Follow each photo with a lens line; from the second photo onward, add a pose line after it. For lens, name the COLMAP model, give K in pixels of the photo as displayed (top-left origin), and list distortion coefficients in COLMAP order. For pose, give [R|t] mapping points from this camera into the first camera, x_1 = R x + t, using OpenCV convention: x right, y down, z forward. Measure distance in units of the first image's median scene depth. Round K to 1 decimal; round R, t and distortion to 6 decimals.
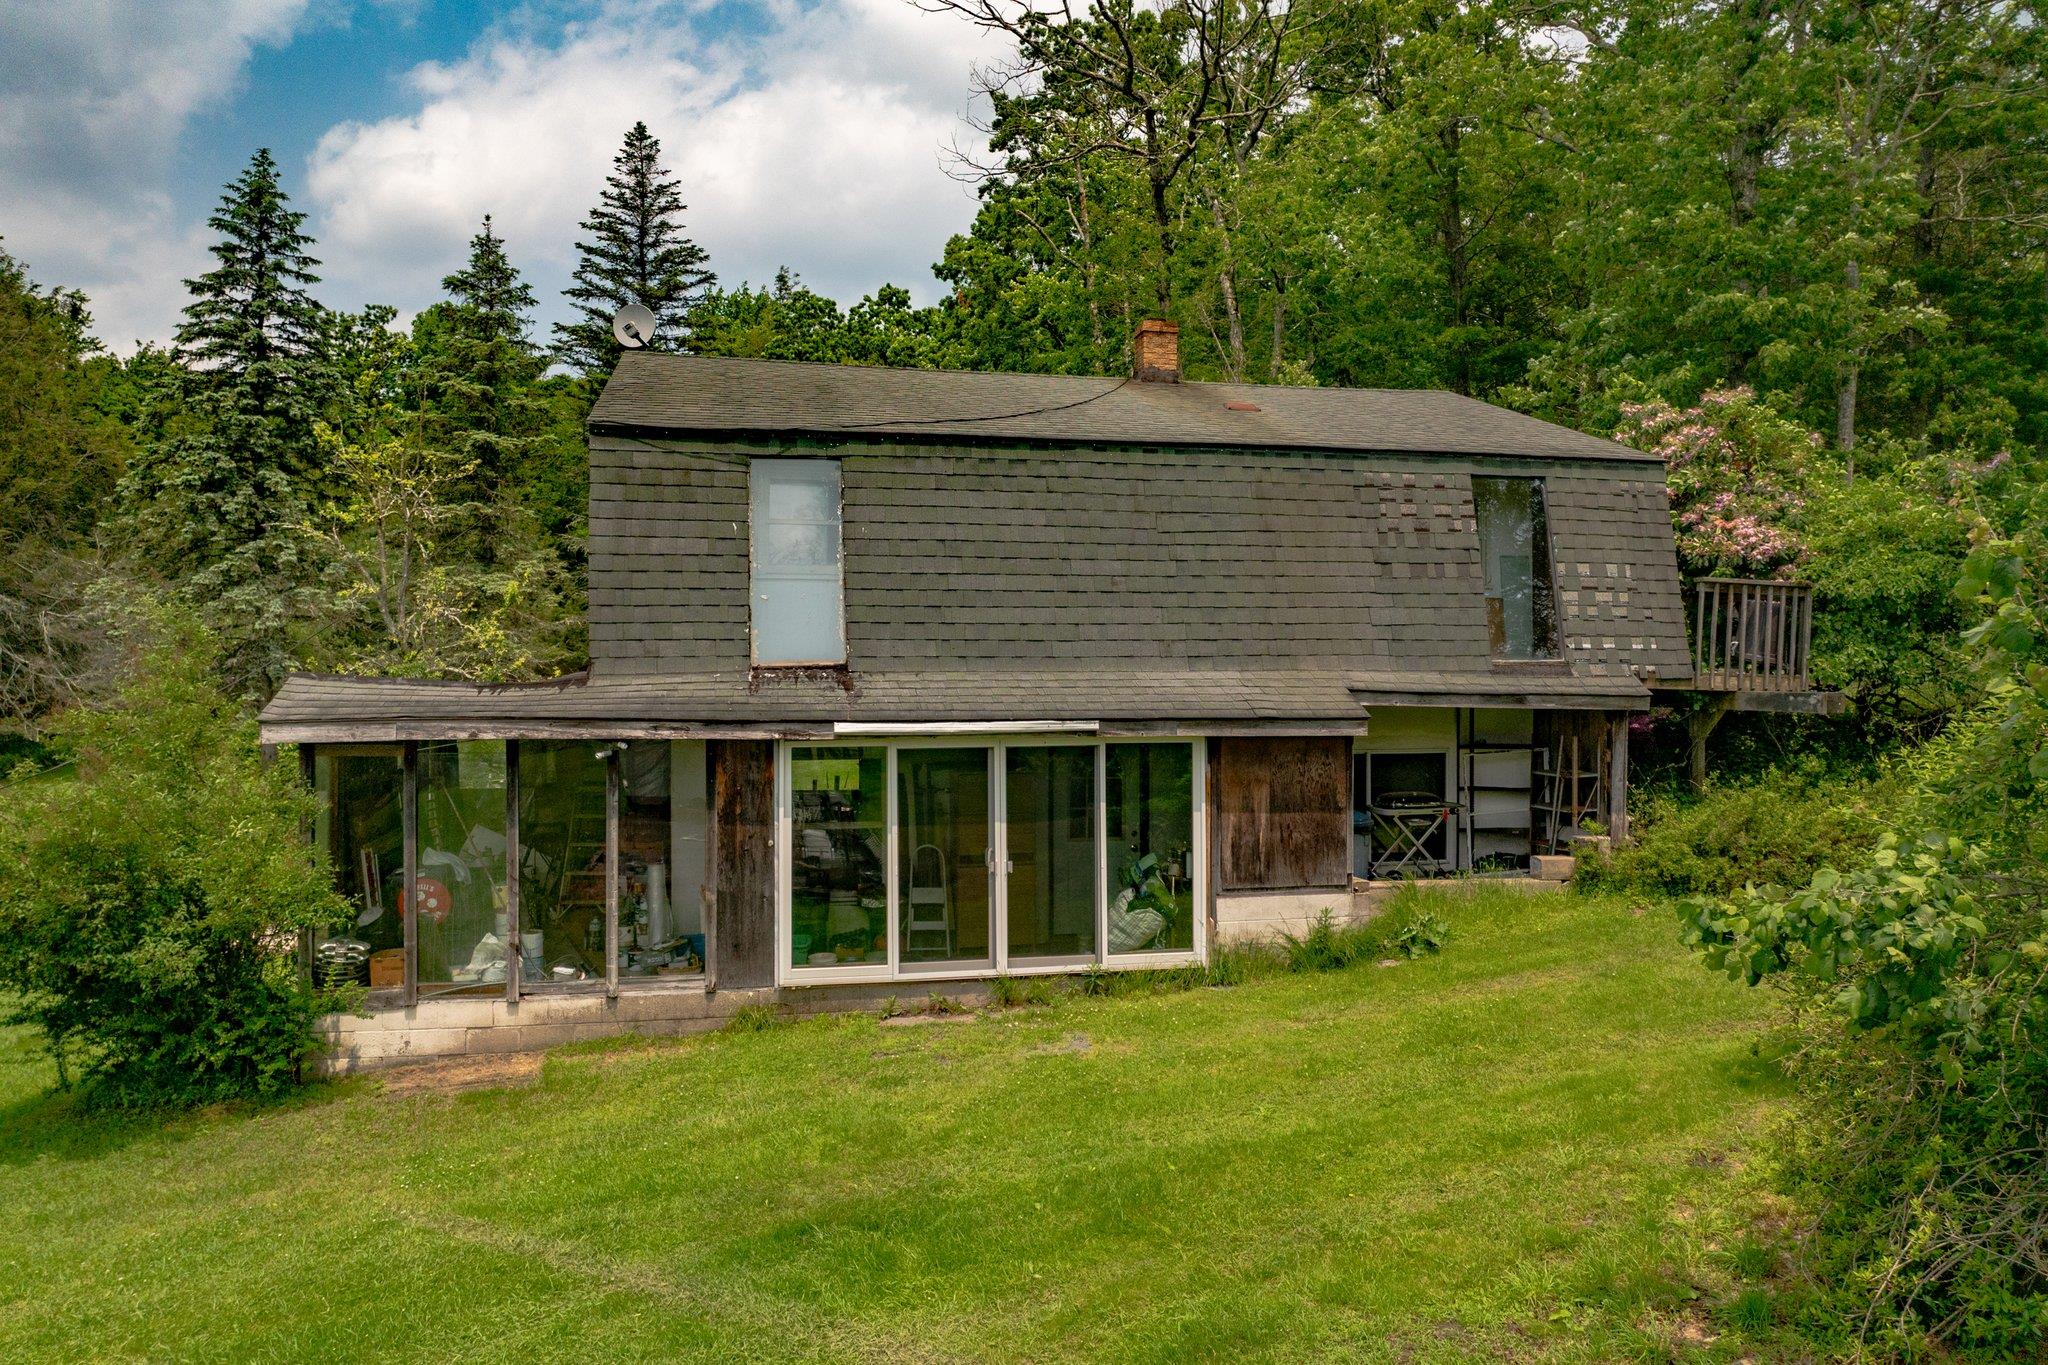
lens RADIAL K [[1465.8, 0, 1037.2], [0, 1465.8, 682.5], [0, 0, 1]] dist [-0.031484, -0.000279]
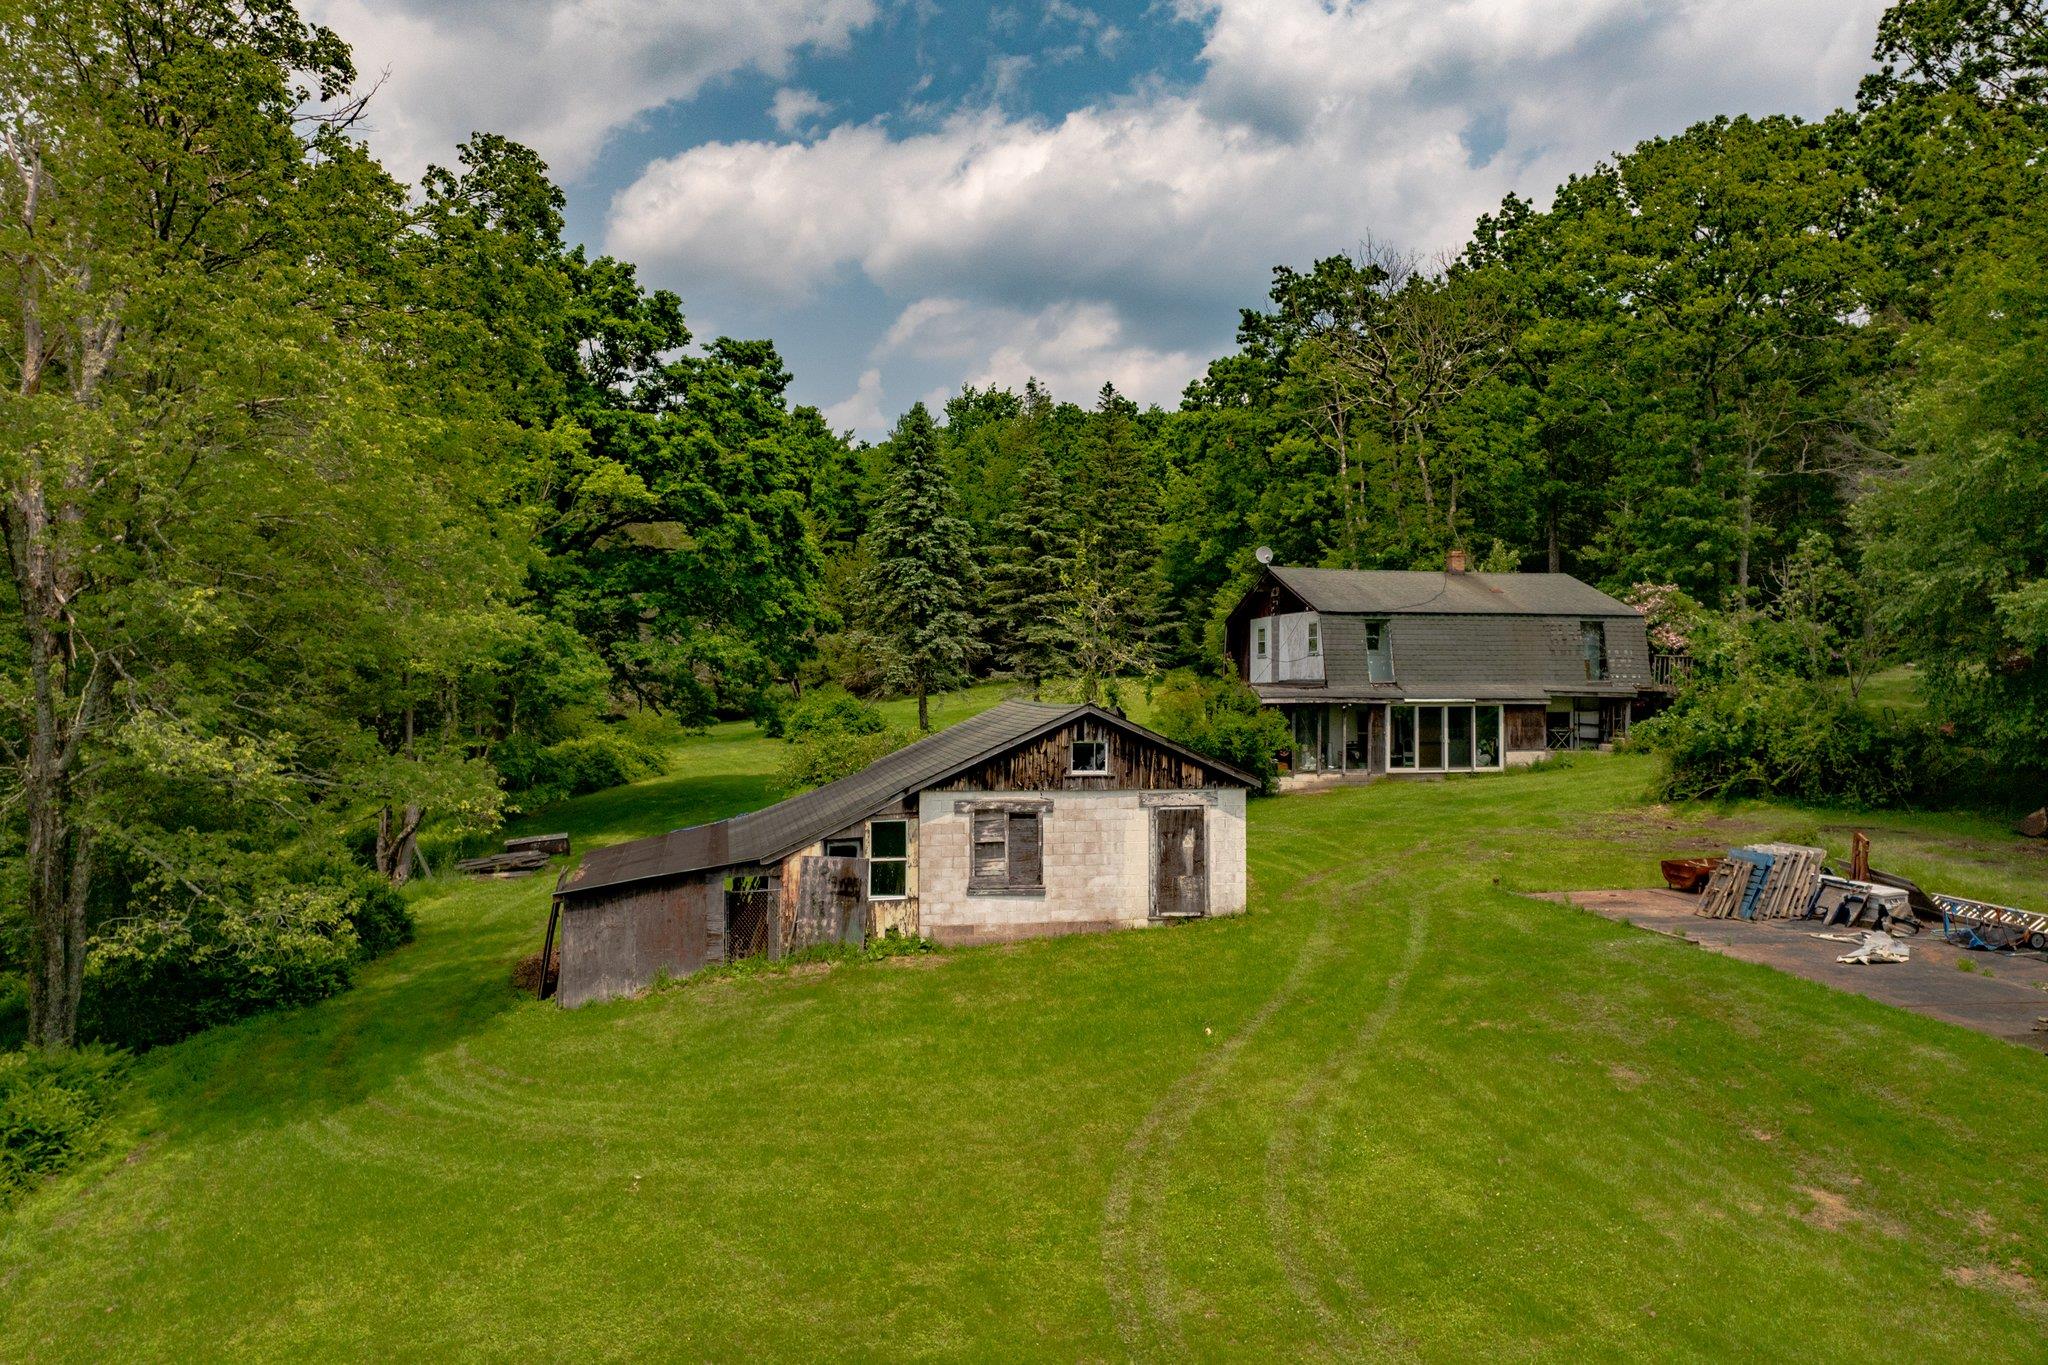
lens RADIAL K [[1465.8, 0, 1013.1], [0, 1465.8, 684.5], [0, 0, 1]] dist [-0.031484, -0.000279]
pose [[0.999054, 0.004668, -0.043236, -0.821635], [-0.004540, 0.999985, 0.003078, -0.012983], [0.043250, -0.002879, 0.999060, -2.287627]]
